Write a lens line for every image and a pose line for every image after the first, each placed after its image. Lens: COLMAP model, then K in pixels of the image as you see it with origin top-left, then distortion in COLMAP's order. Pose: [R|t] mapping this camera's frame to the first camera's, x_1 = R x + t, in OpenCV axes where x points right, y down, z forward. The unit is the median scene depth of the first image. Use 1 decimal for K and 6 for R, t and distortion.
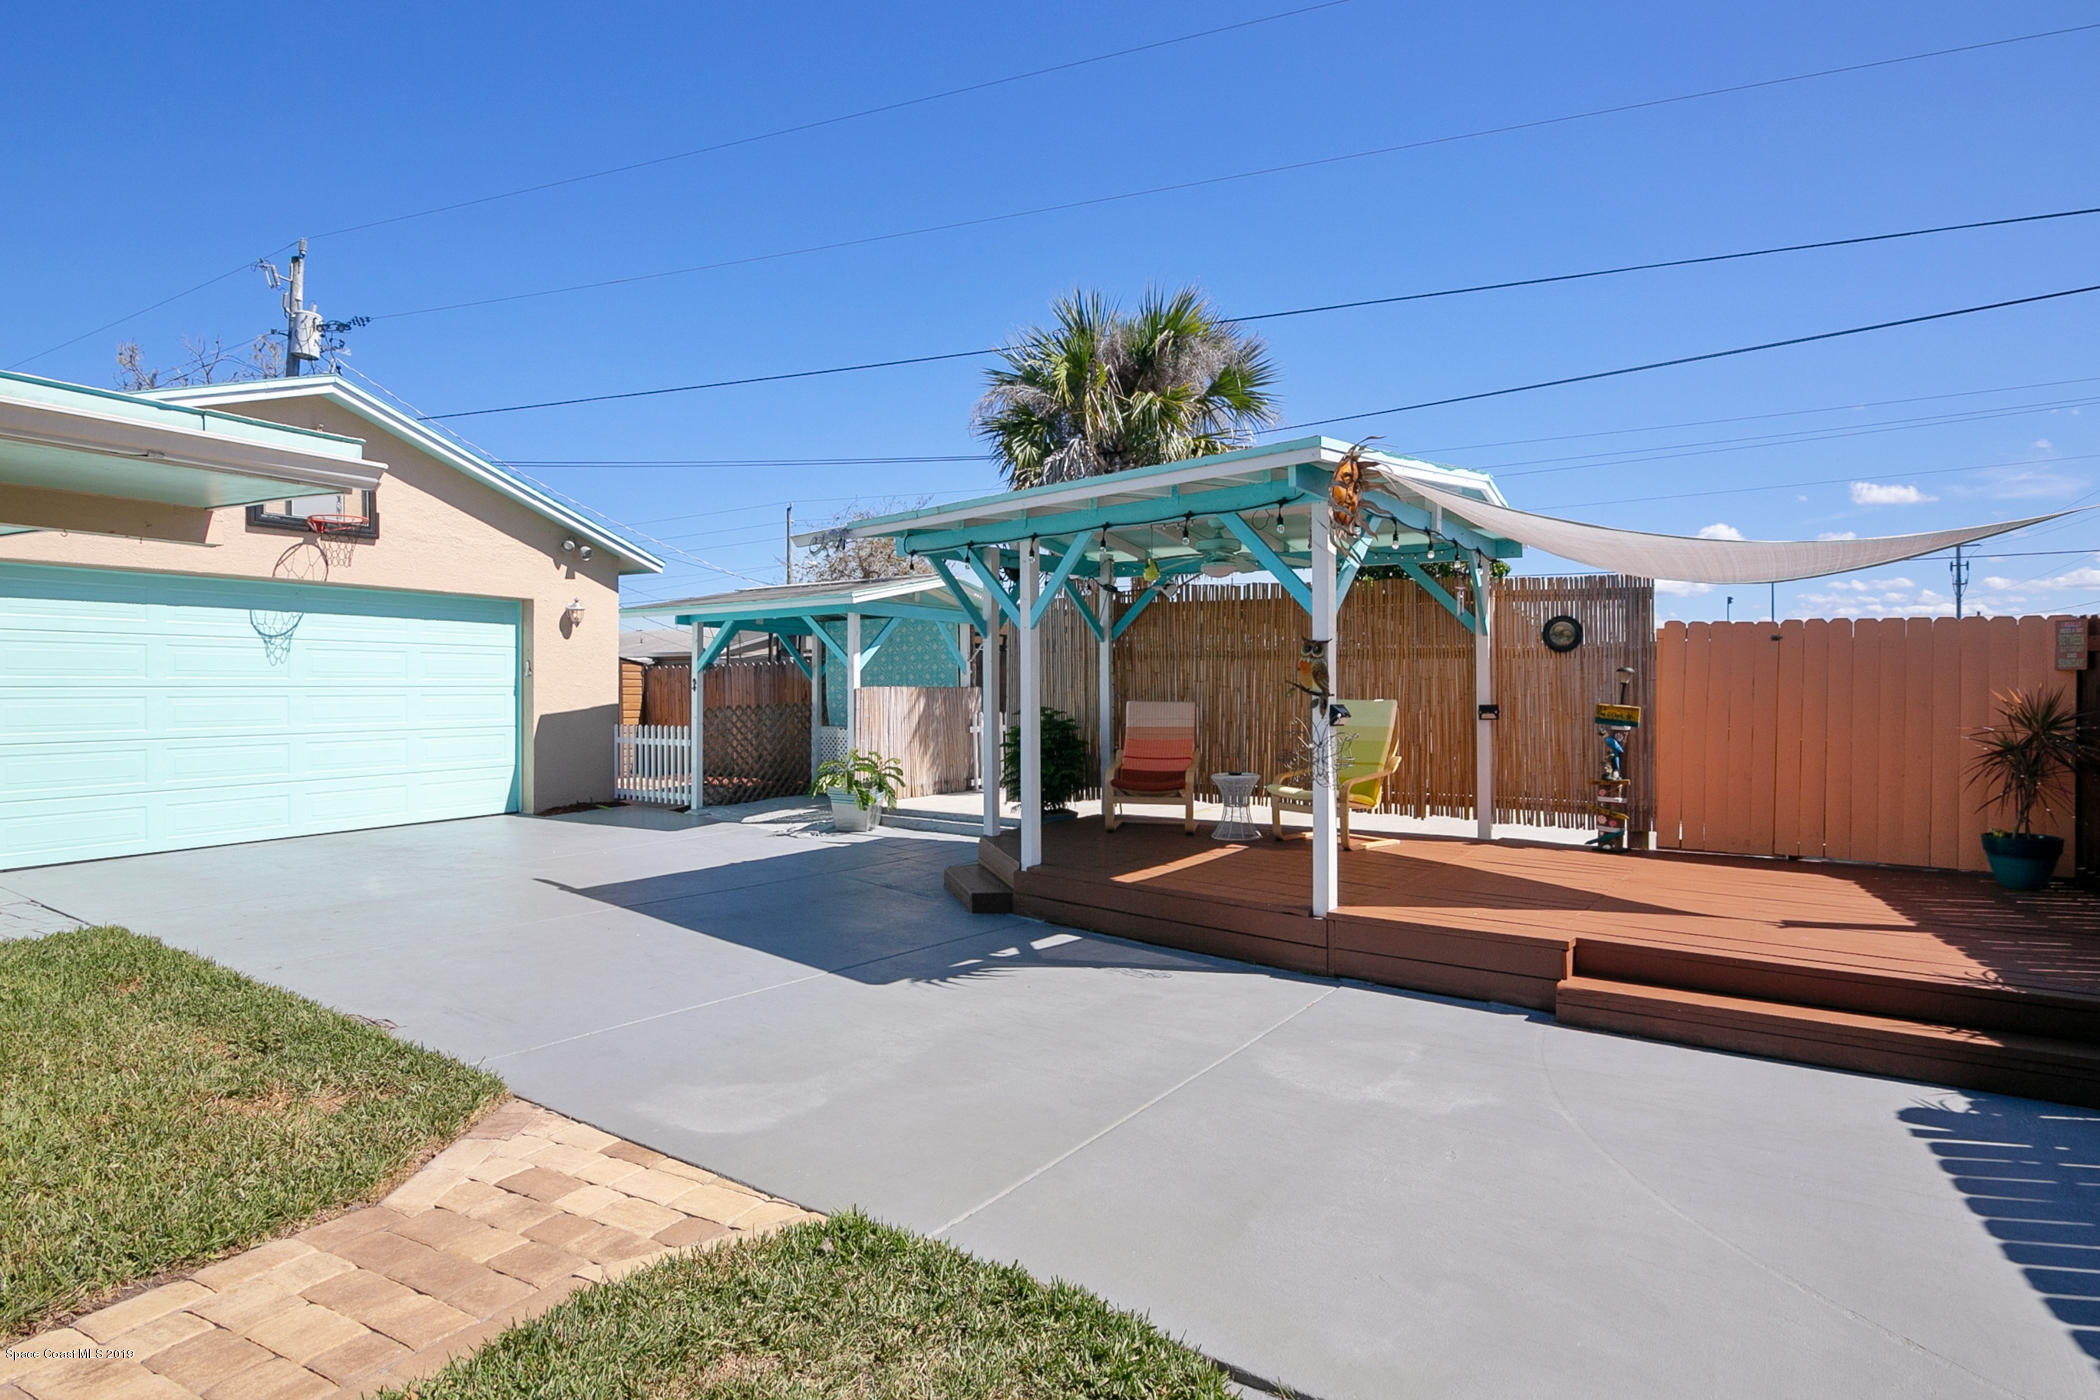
lens RADIAL K [[1048.1, 0, 1050.0], [0, 1048.1, 700.0], [0, 0, 1]] dist [-0.017499, -0.000681]
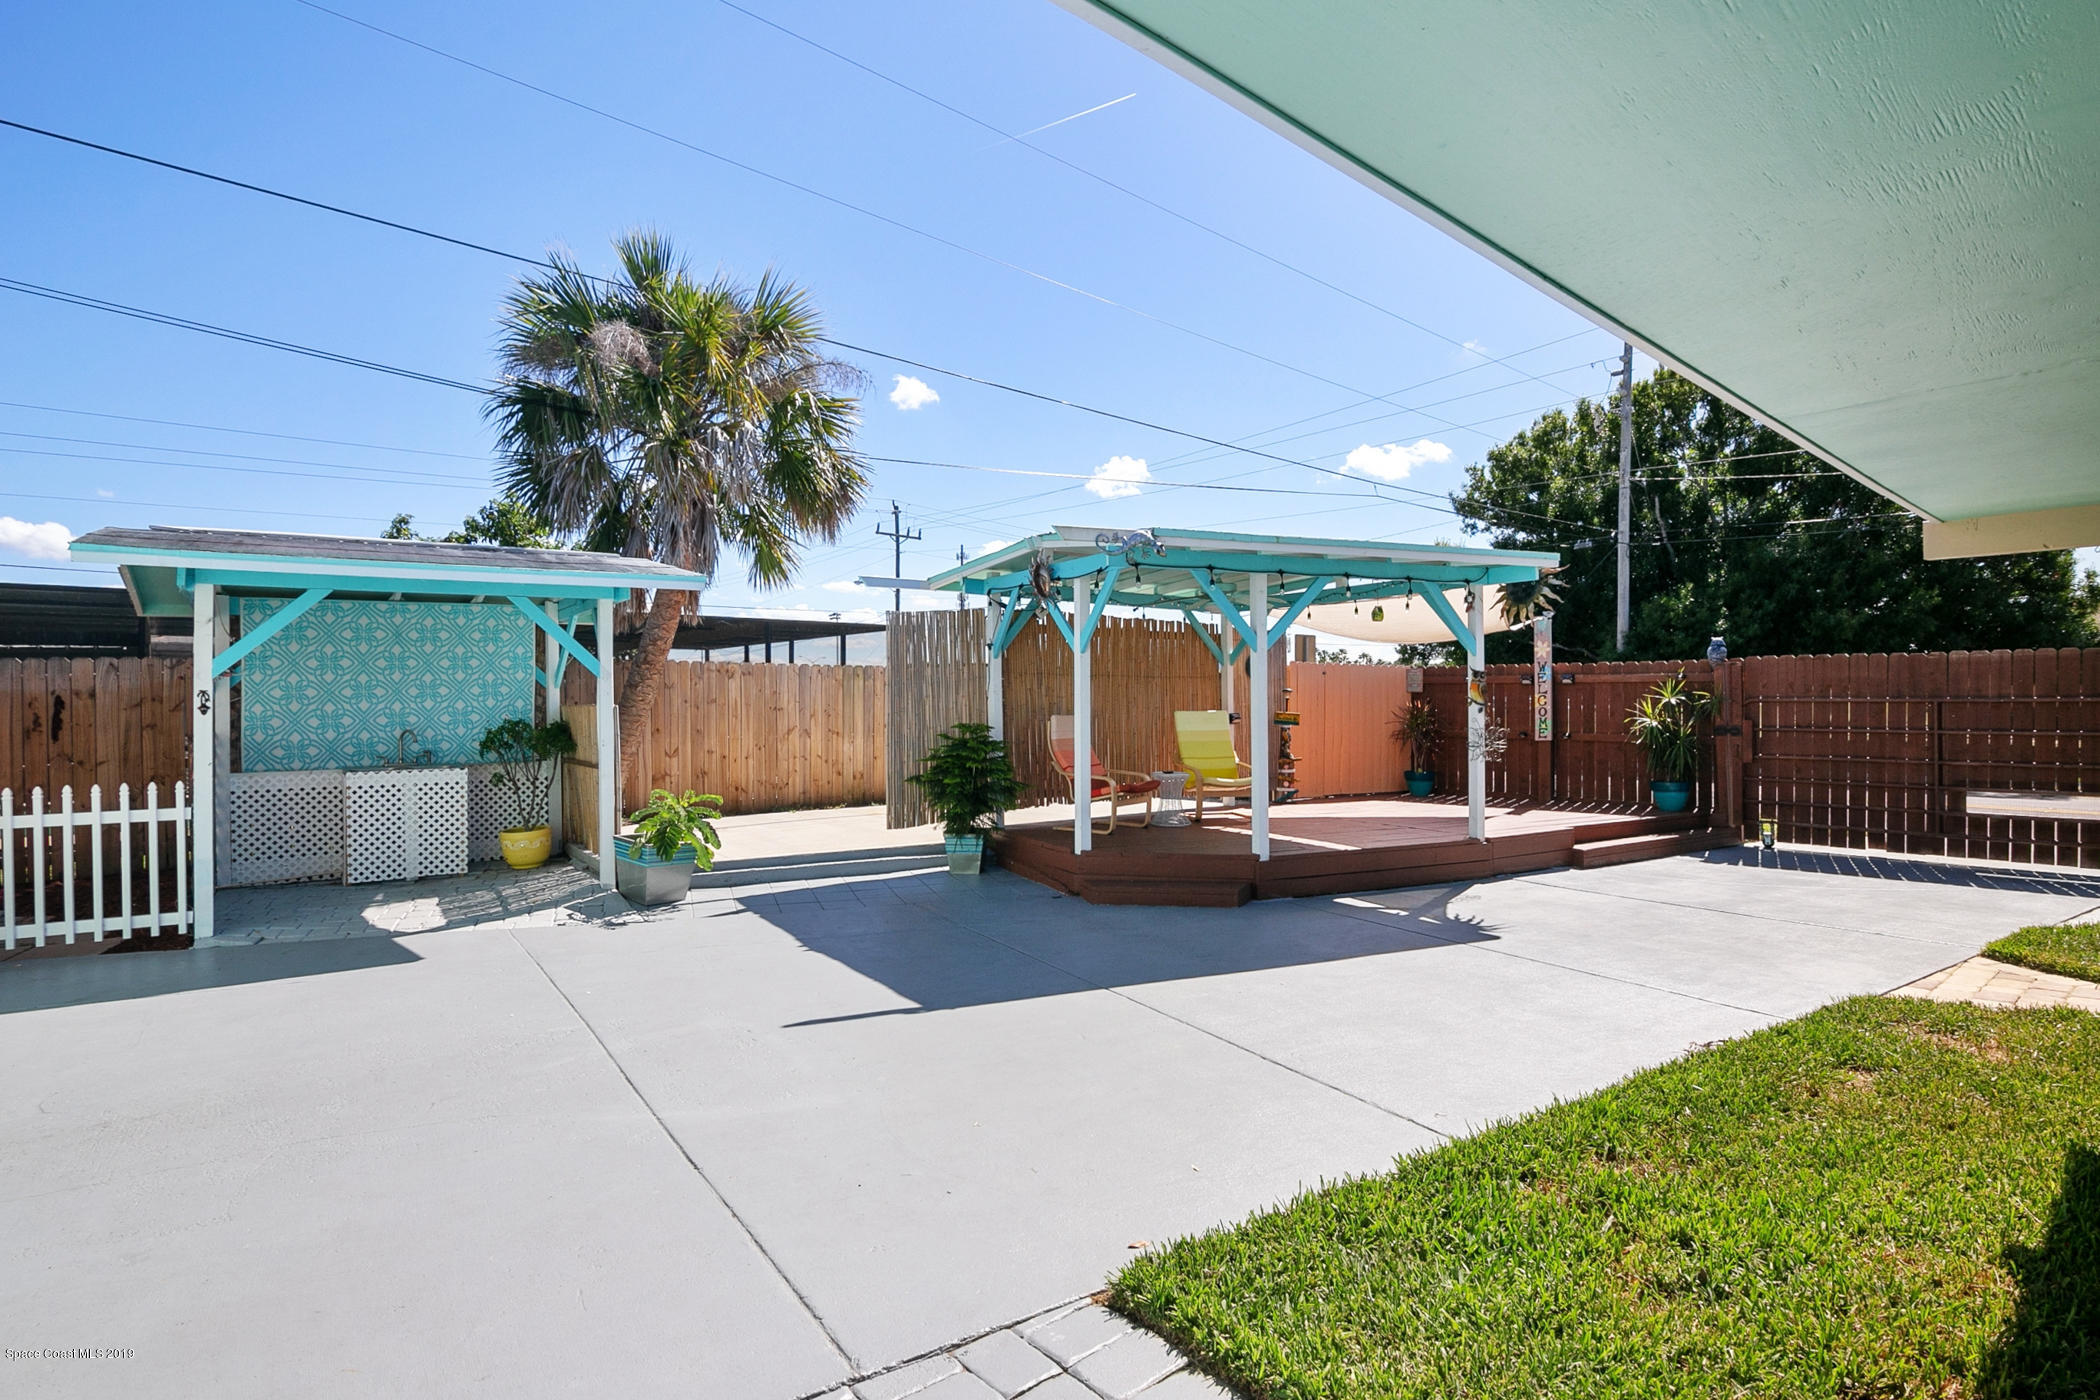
lens RADIAL K [[1048.1, 0, 1050.0], [0, 1048.1, 700.0], [0, 0, 1]] dist [-0.017499, -0.000681]
pose [[0.424362, -0.000035, 0.905493, -0.632923], [0.018123, 0.999800, -0.008455, -0.003429], [-0.905311, 0.019998, 0.424277, 0.391066]]
